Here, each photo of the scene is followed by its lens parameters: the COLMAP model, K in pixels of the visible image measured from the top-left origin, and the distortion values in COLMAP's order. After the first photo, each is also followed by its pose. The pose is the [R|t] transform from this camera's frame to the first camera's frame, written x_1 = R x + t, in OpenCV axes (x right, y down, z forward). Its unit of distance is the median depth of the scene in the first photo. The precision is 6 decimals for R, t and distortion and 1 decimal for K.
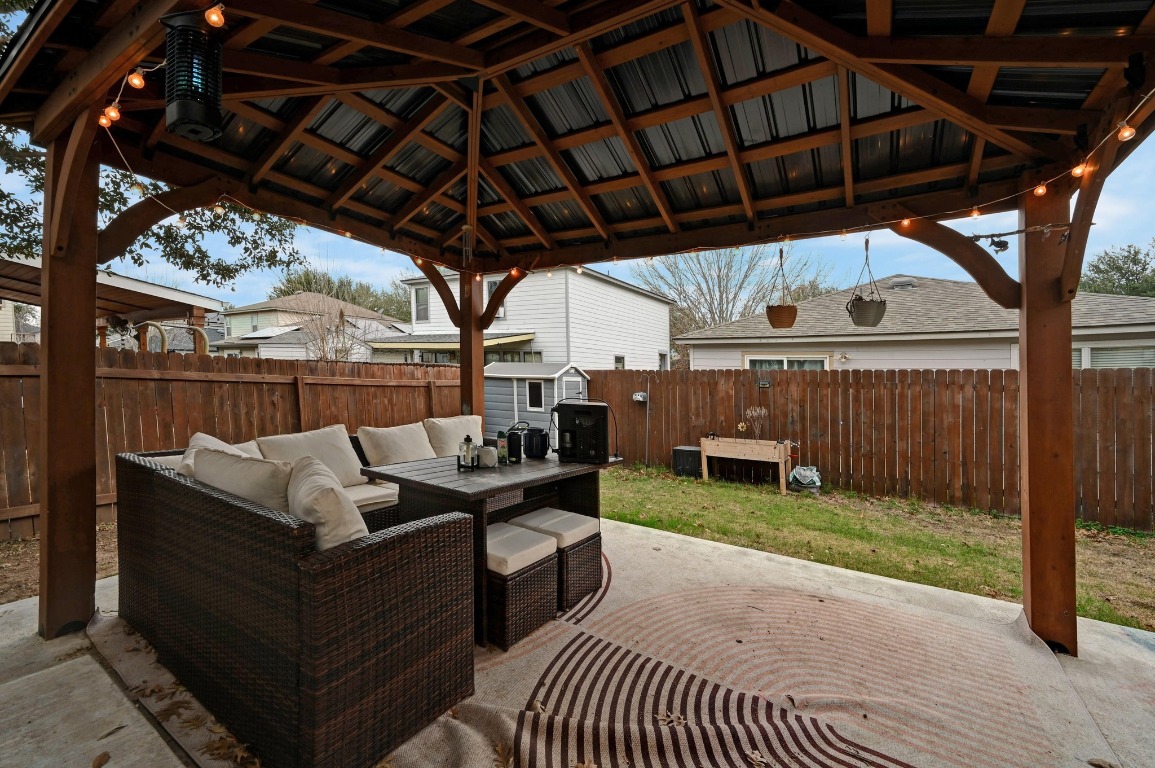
lens RADIAL K [[456.6, 0, 565.3], [0, 456.6, 376.6], [0, 0, 1]] dist [-0.000830, -0.000211]
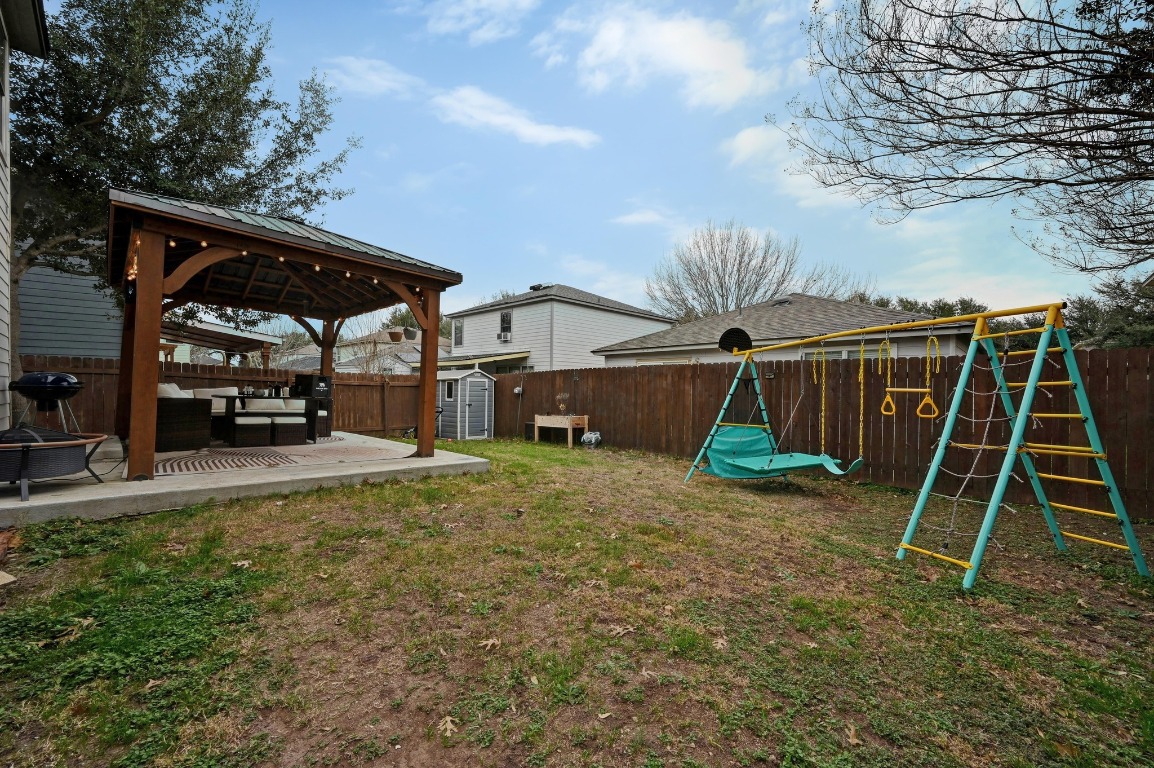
lens RADIAL K [[456.2, 0, 586.8], [0, 456.2, 382.6], [0, 0, 1]] dist [-0.000830, -0.000211]
pose [[0.979180, -0.017229, -0.202262, 0.759105], [0.010721, 0.999390, -0.033226, 0.076673], [0.202711, 0.030366, 0.978768, -0.455914]]
